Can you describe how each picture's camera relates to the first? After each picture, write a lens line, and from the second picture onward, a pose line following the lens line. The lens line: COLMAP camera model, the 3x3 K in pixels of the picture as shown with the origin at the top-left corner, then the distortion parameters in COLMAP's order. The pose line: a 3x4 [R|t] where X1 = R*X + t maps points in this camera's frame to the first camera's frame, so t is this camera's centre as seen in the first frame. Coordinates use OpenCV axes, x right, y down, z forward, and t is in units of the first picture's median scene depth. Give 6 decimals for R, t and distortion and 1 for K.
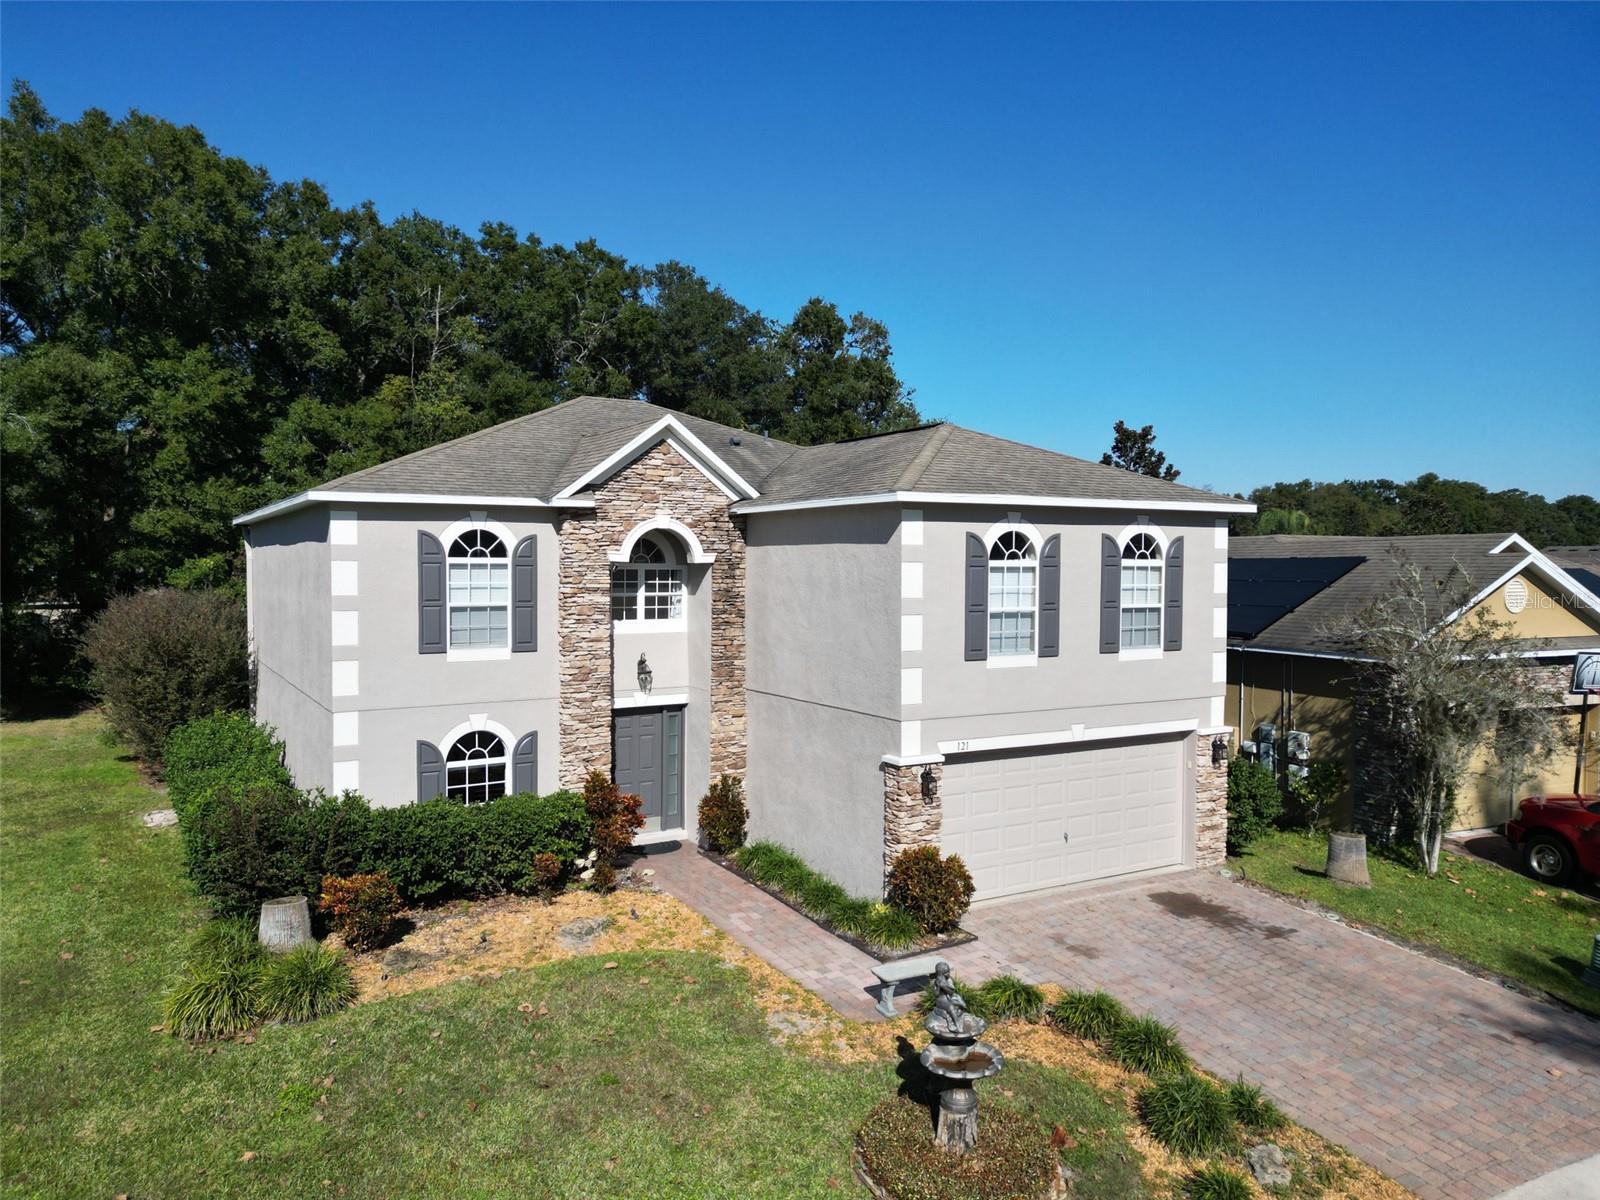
lens RADIAL K [[1130.9, 0, 791.0], [0, 1130.9, 599.1], [0, 0, 1]] dist [0.033052, -0.000244]
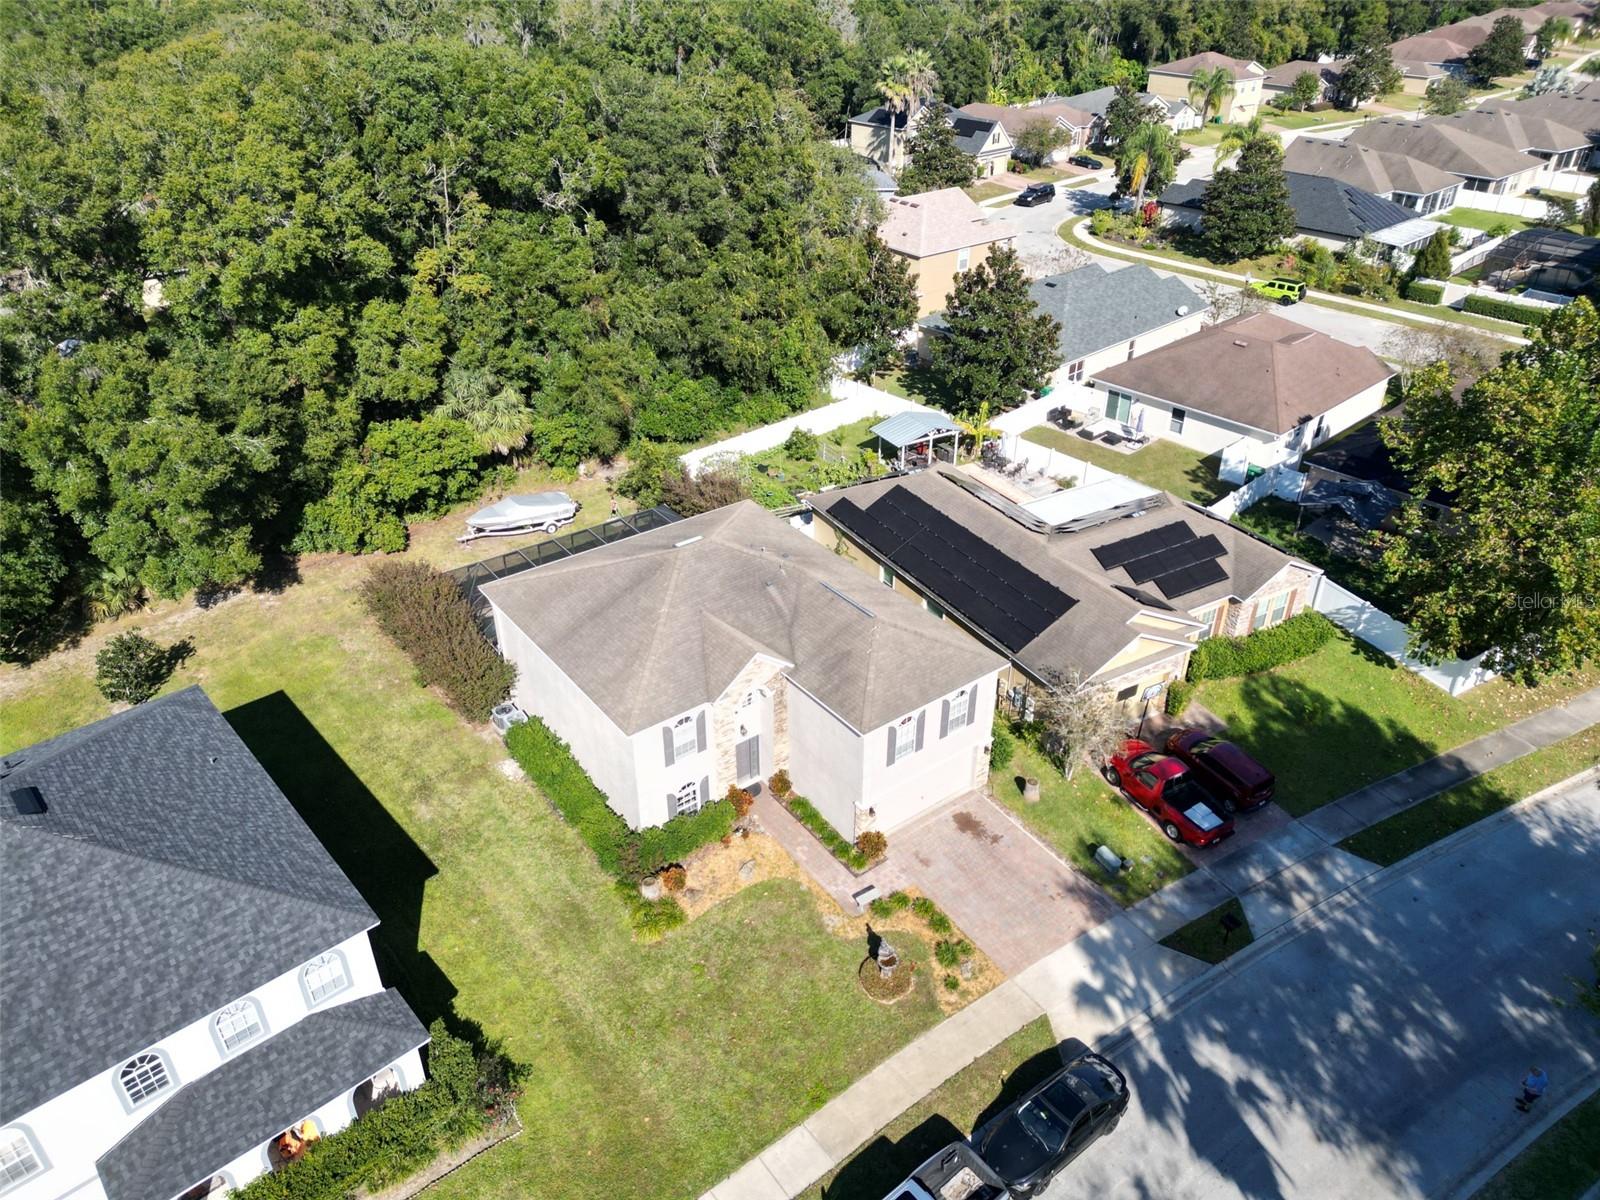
lens RADIAL K [[1130.9, 0, 791.0], [0, 1130.9, 599.1], [0, 0, 1]] dist [0.033052, -0.000244]
pose [[0.993950, -0.063723, 0.089458, -0.244337], [0.009876, 0.863043, 0.505034, -1.441940], [-0.109389, -0.501095, 0.858451, -0.904698]]
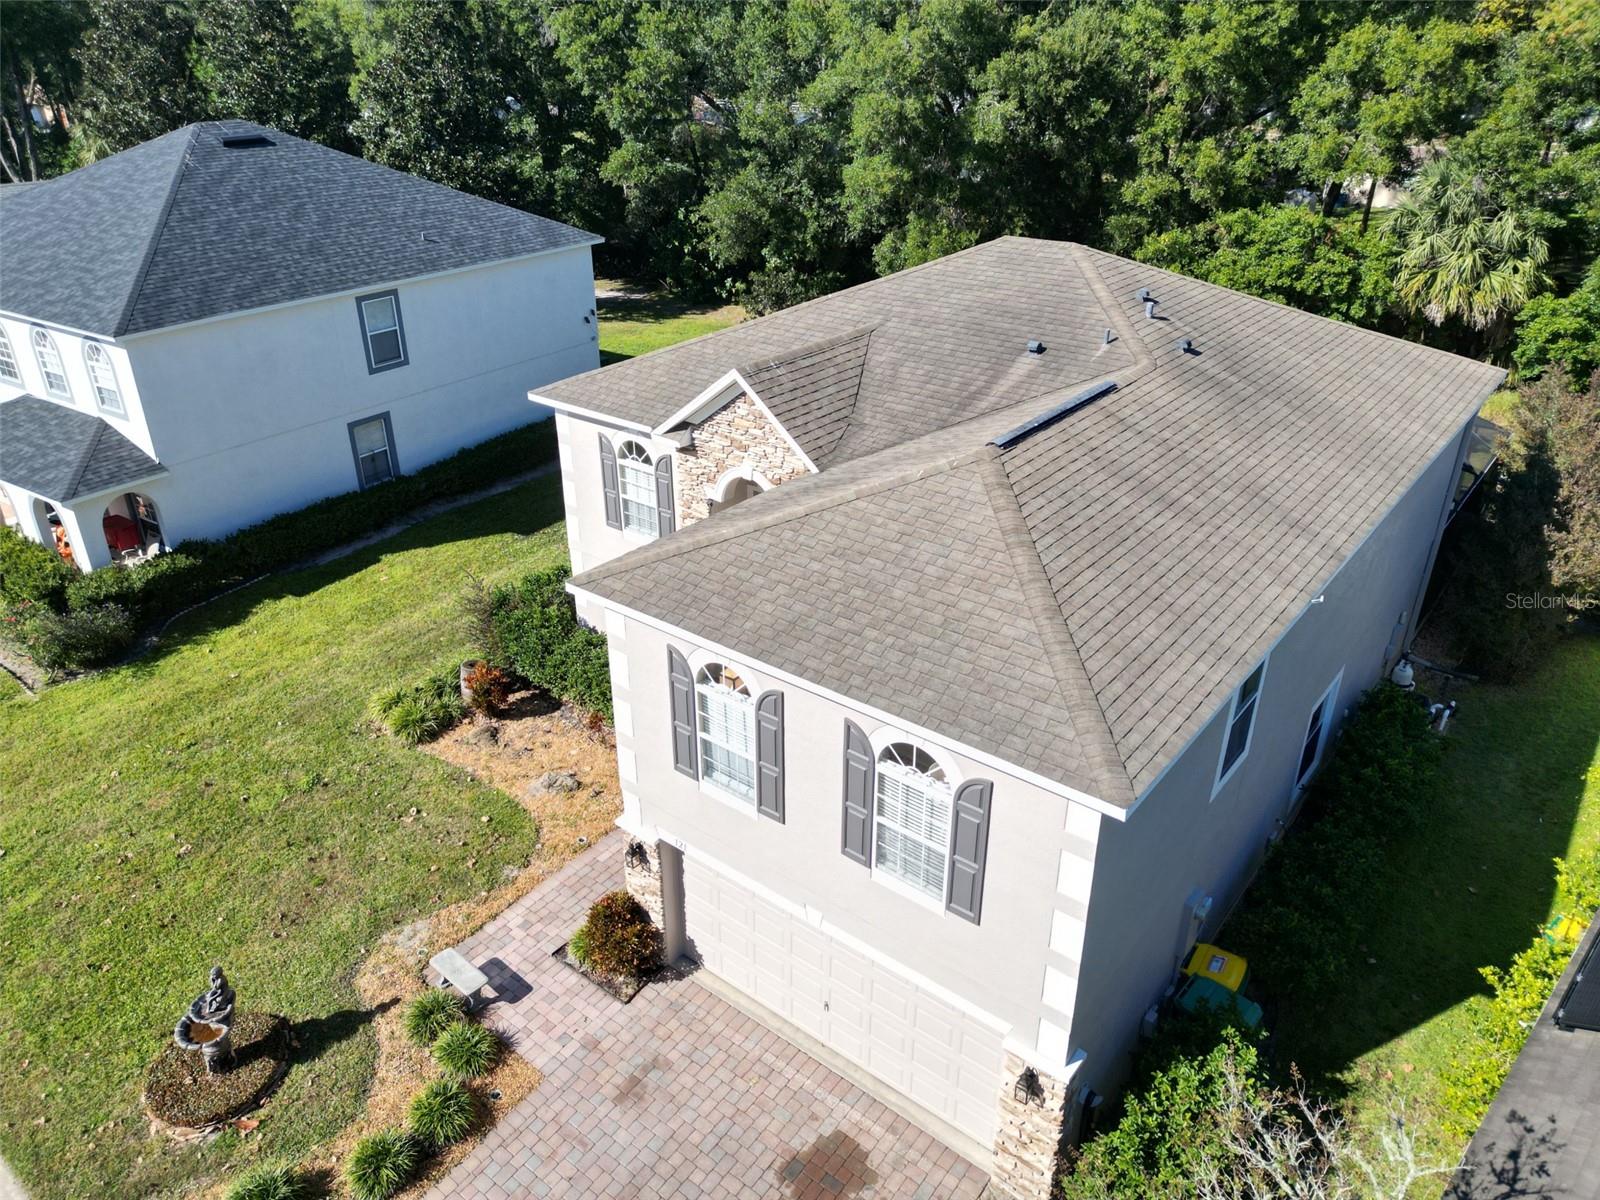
lens RADIAL K [[1130.9, 0, 791.0], [0, 1130.9, 599.1], [0, 0, 1]] dist [0.033052, -0.000244]
pose [[0.351180, 0.421003, -0.836319, 0.805024], [-0.022663, 0.896770, 0.441917, -0.425519], [0.936034, -0.136239, 0.324468, 0.746301]]
